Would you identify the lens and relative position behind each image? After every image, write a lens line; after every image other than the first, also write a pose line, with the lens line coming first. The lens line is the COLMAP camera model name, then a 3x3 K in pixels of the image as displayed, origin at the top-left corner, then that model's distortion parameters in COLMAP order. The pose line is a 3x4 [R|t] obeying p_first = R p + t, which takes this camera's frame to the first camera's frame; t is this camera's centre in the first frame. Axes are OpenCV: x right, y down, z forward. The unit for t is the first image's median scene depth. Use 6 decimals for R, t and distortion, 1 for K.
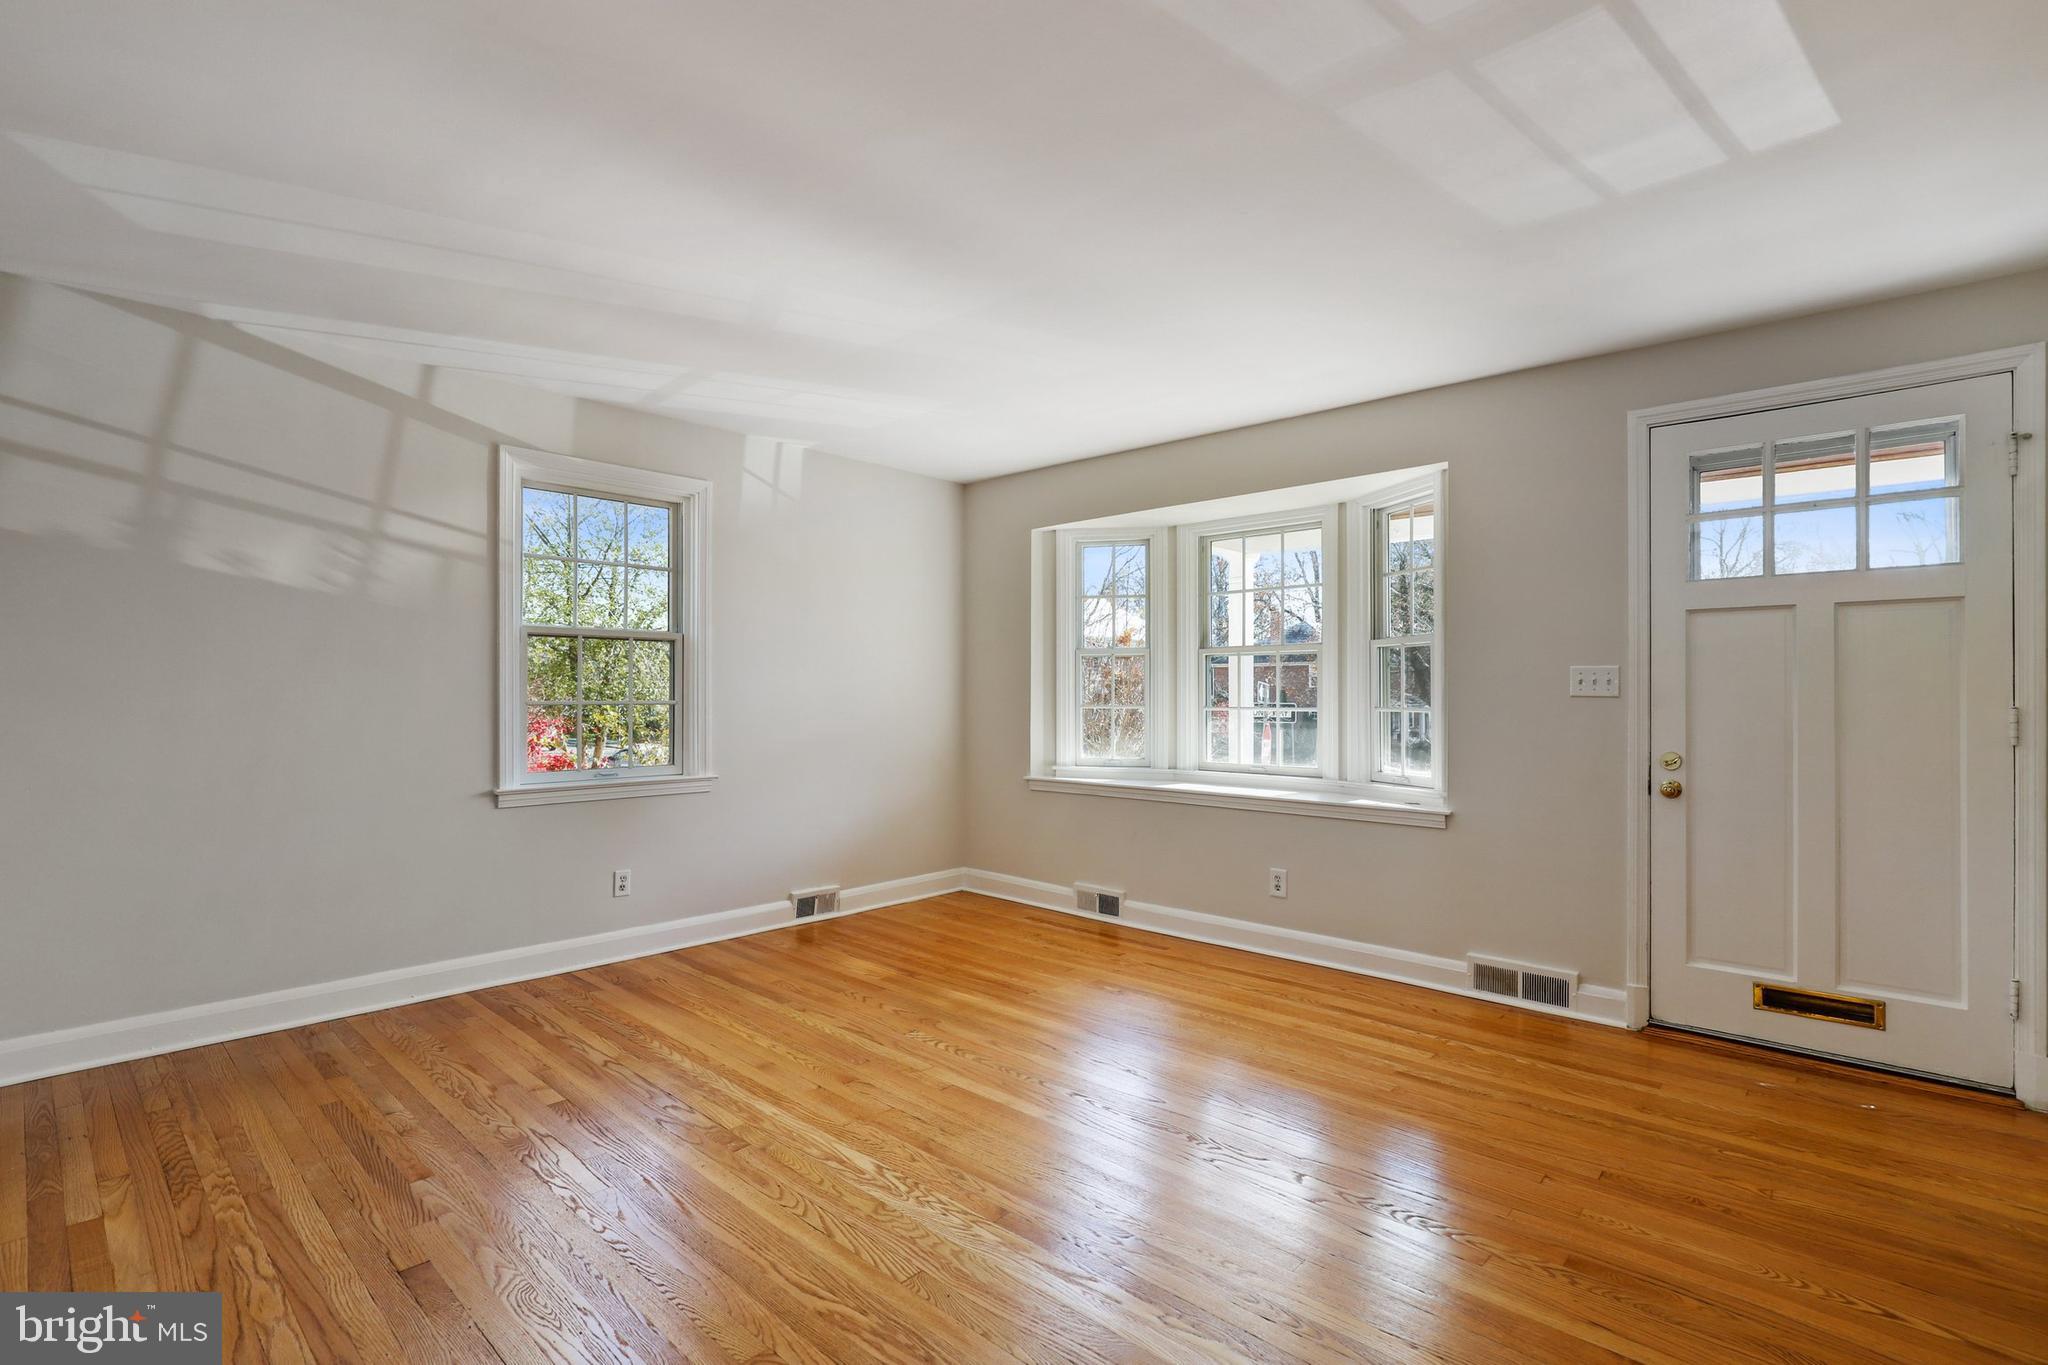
lens RADIAL K [[943.3, 0, 1041.5], [0, 943.3, 679.9], [0, 0, 1]] dist [-0.009570, 0.000374]
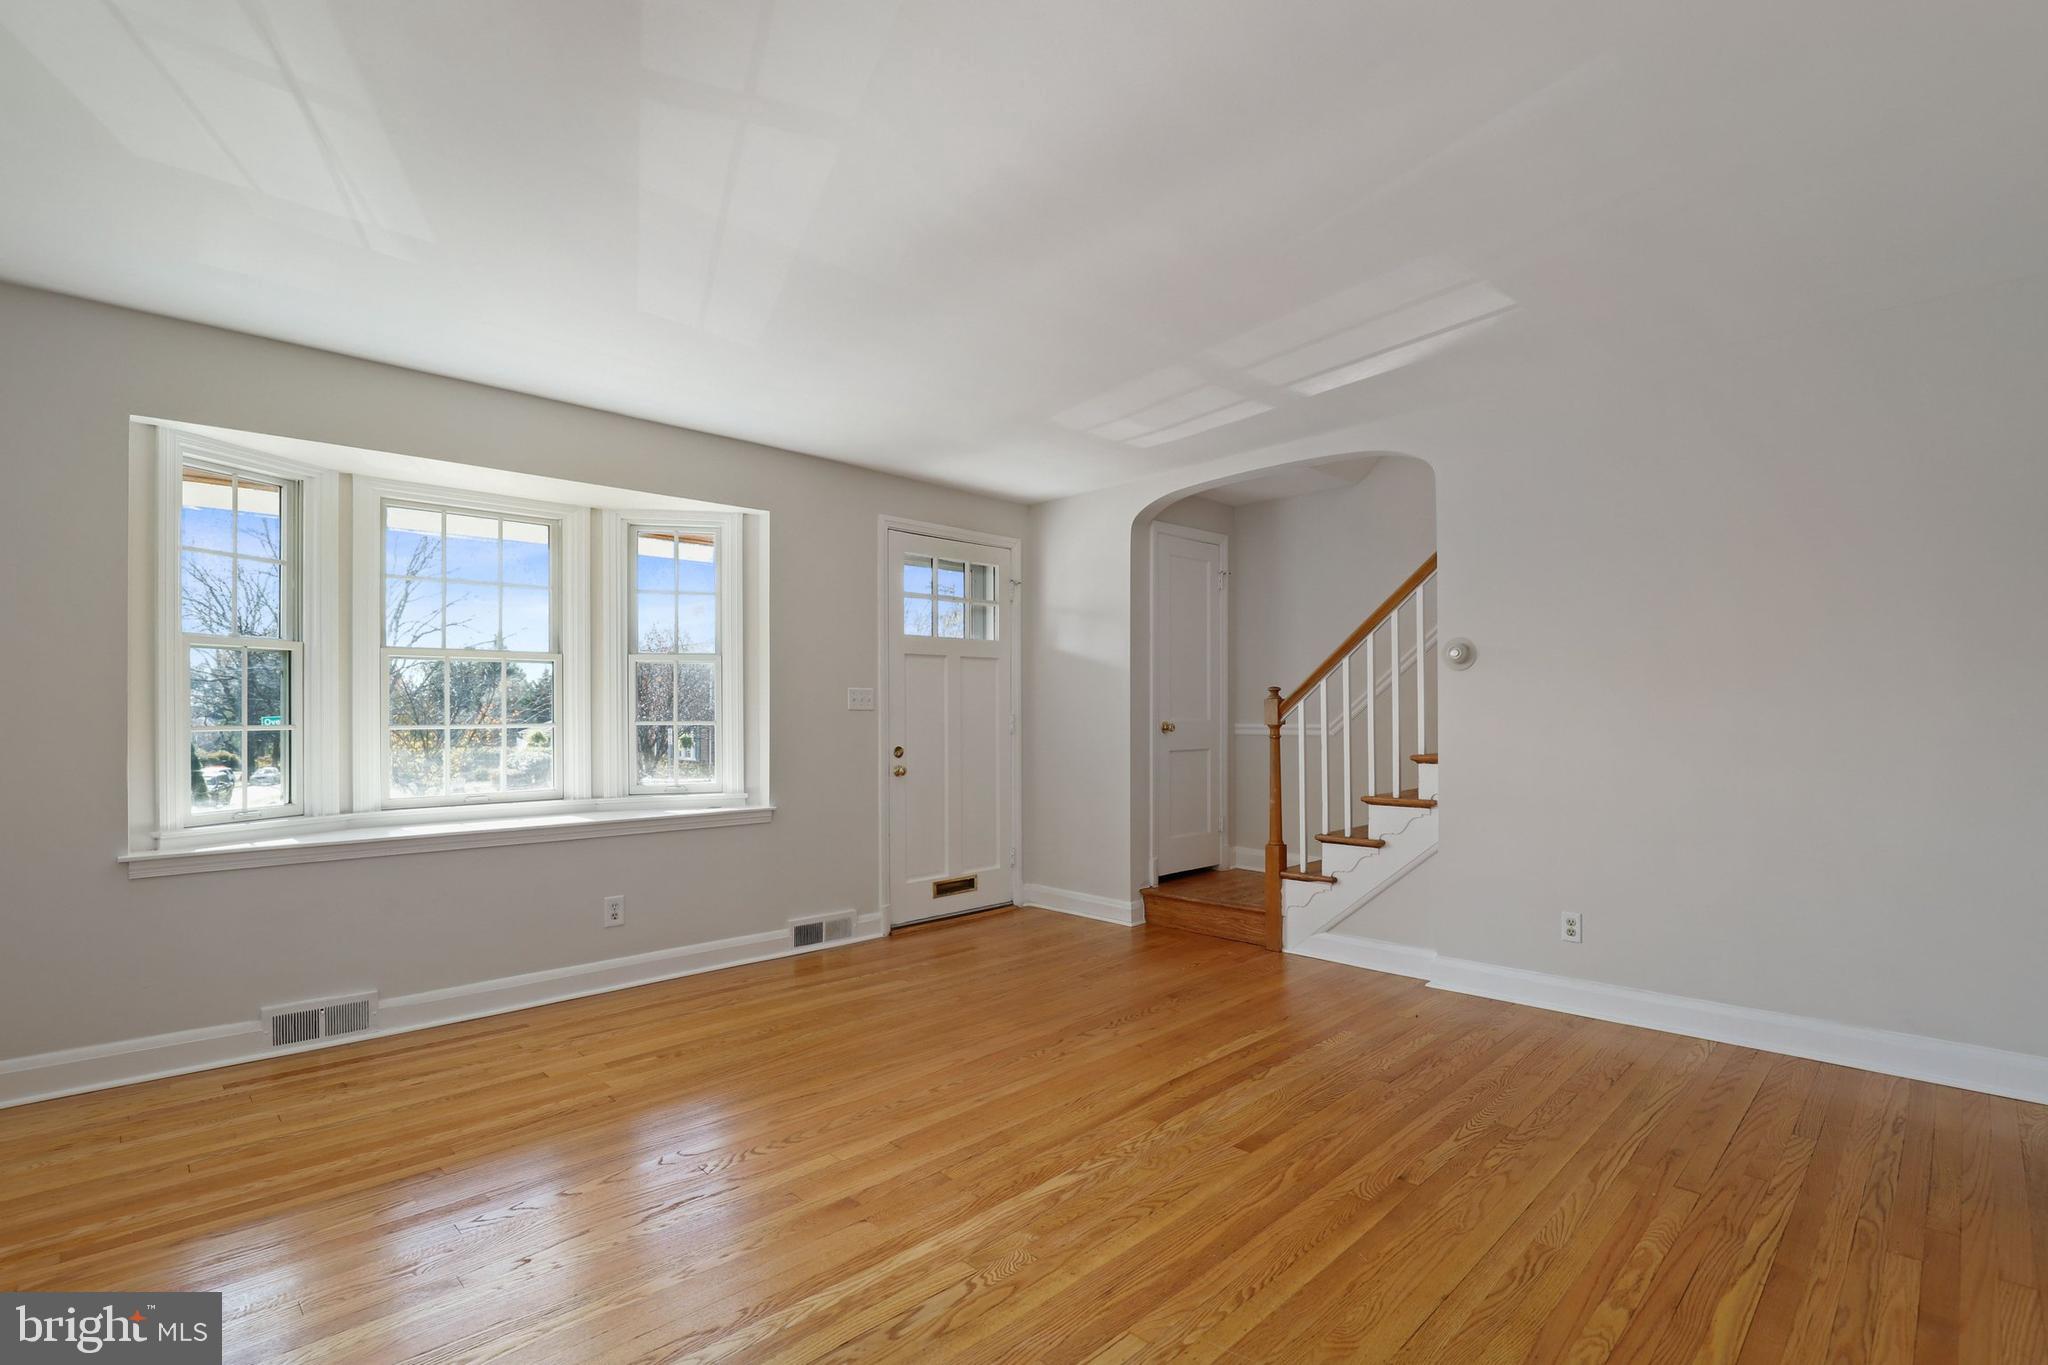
lens RADIAL K [[942.4, 0, 1016.4], [0, 942.4, 698.4], [0, 0, 1]] dist [-0.016624, 0.000778]
pose [[0.071590, 0.009807, 0.997386, -0.765922], [-0.014288, 0.999859, -0.008806, 0.008918], [-0.997332, -0.013620, 0.071720, 0.637270]]
